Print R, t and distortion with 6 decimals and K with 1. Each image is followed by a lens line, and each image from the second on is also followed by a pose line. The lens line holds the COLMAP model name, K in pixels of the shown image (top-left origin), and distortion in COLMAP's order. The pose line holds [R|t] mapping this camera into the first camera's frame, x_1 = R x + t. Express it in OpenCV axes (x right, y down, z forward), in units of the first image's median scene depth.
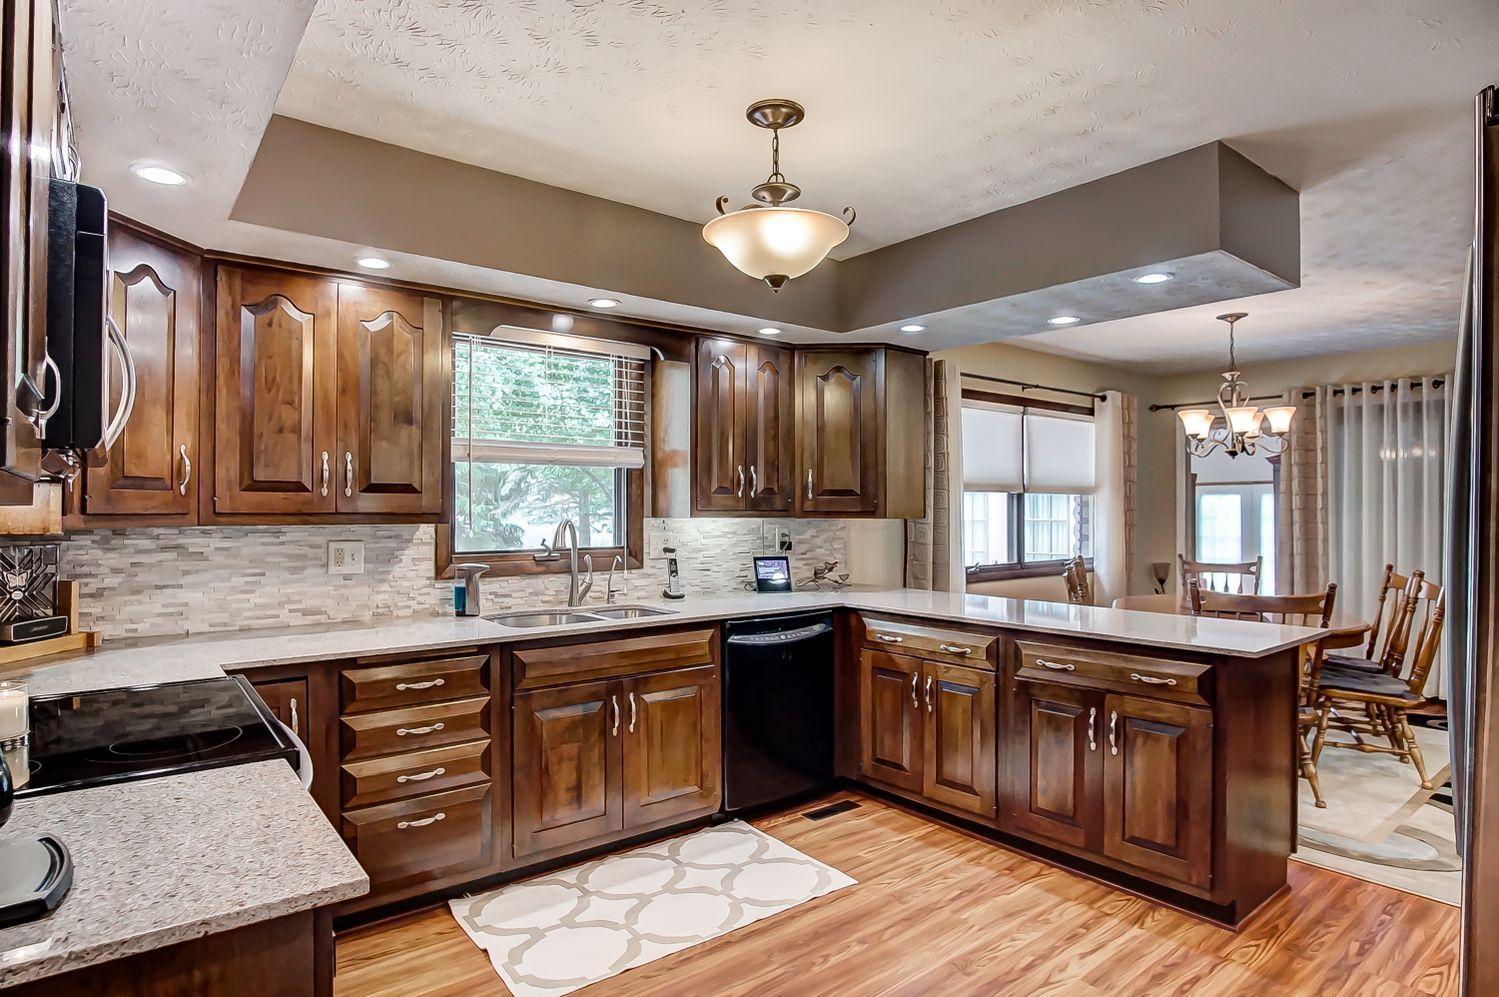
lens RADIAL K [[812.0, 0, 743.9], [0, 812.0, 508.8], [0, 0, 1]] dist [-0.035432, 0.010076]
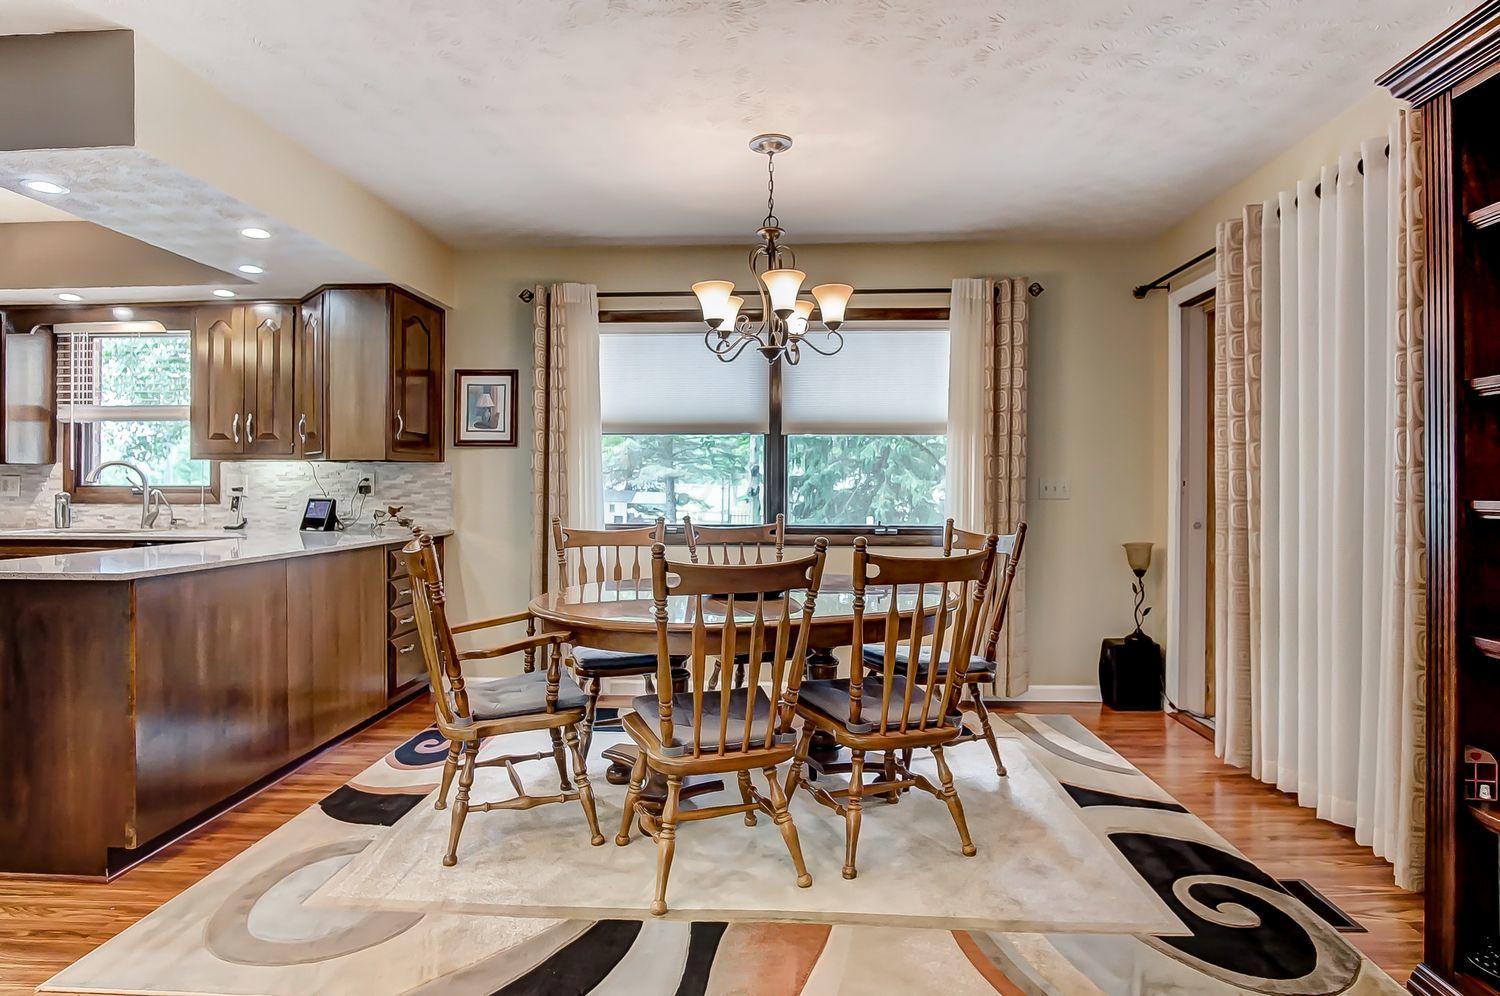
lens RADIAL K [[812.5, 0, 729.8], [0, 812.5, 487.0], [0, 0, 1]] dist [-0.035432, 0.010076]
pose [[0.750755, 0.000194, -0.660580, 1.606499], [-0.001702, 0.999997, -0.001641, 0.063503], [0.660578, 0.002356, 0.750754, 0.777652]]
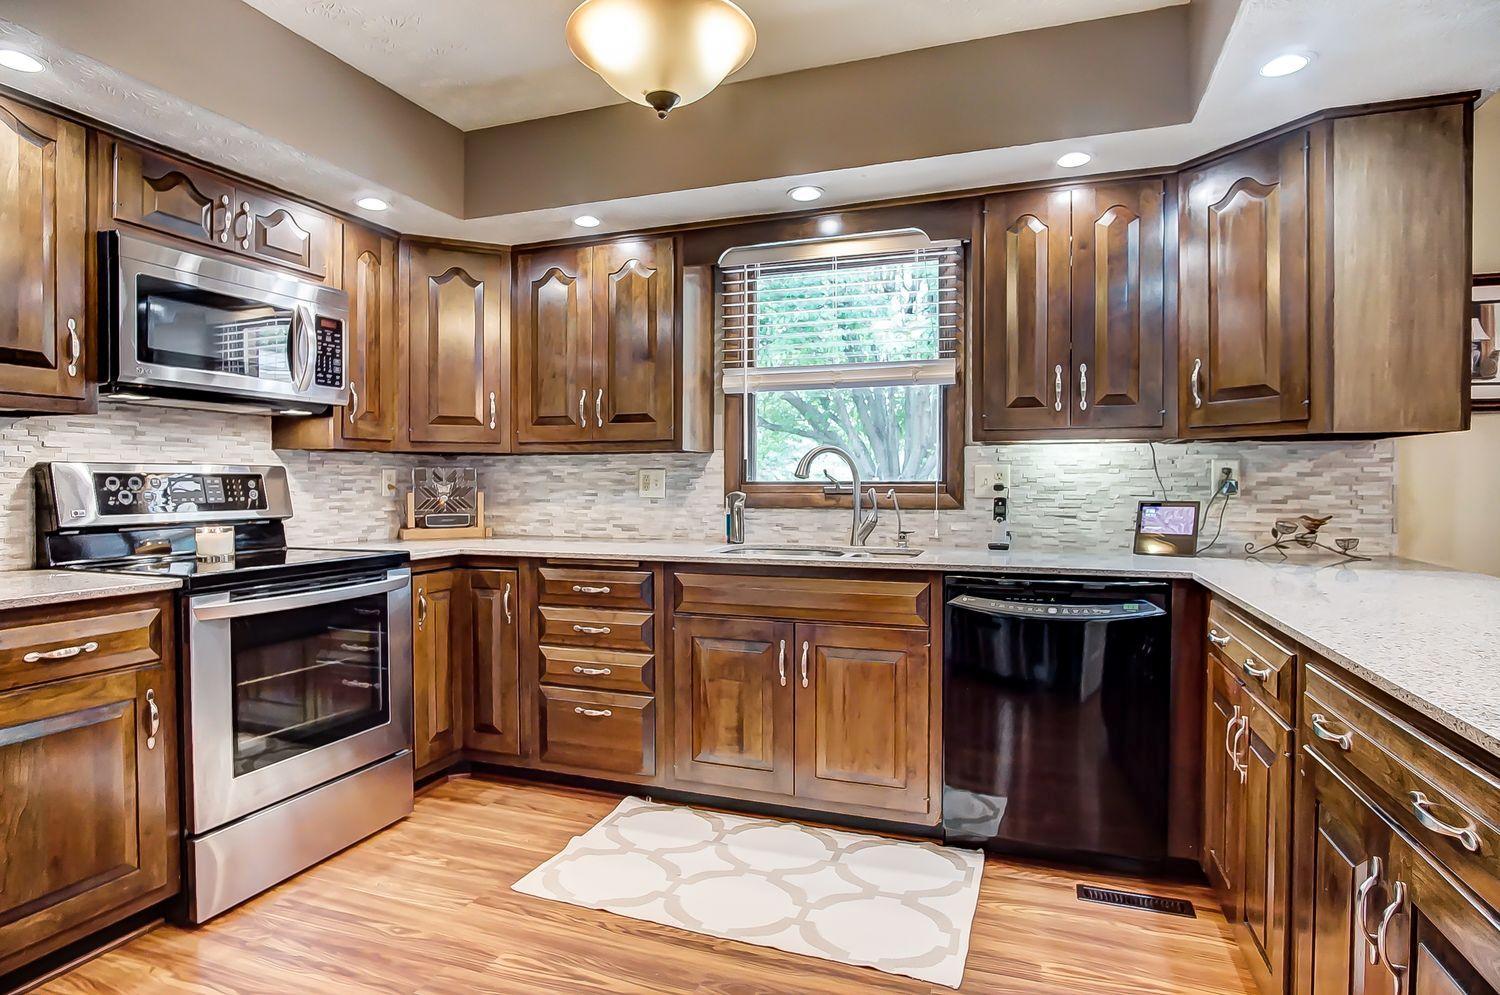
lens RADIAL K [[812.5, 0, 737.0], [0, 812.5, 496.2], [0, 0, 1]] dist [-0.035432, 0.010076]
pose [[0.521701, 0.012374, -0.853039, 0.568646], [0.001540, 0.999880, 0.015446, 0.062125], [0.853127, -0.009372, 0.521619, 0.506974]]
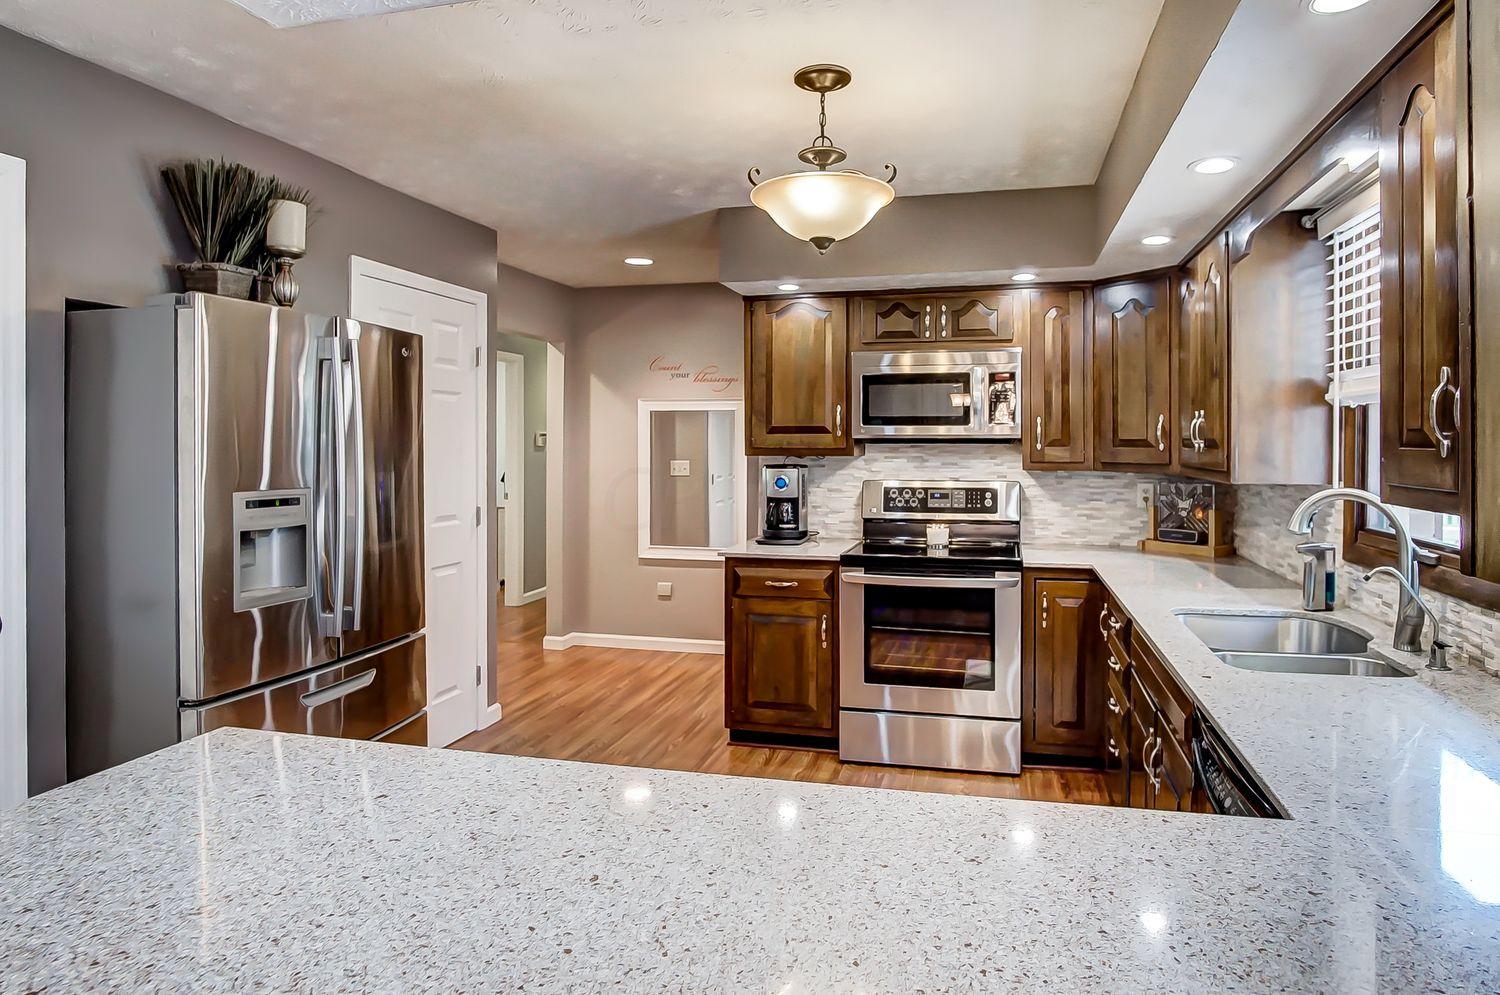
lens RADIAL K [[848.6, 0, 825.3], [0, 848.6, 444.8], [0, 0, 1]] dist [-0.030886, 0.005106]
pose [[-0.768426, 0.000235, -0.639939, 0.551697], [-0.002209, 0.999993, 0.003020, -0.024773], [0.639935, 0.003734, -0.768420, 1.410268]]
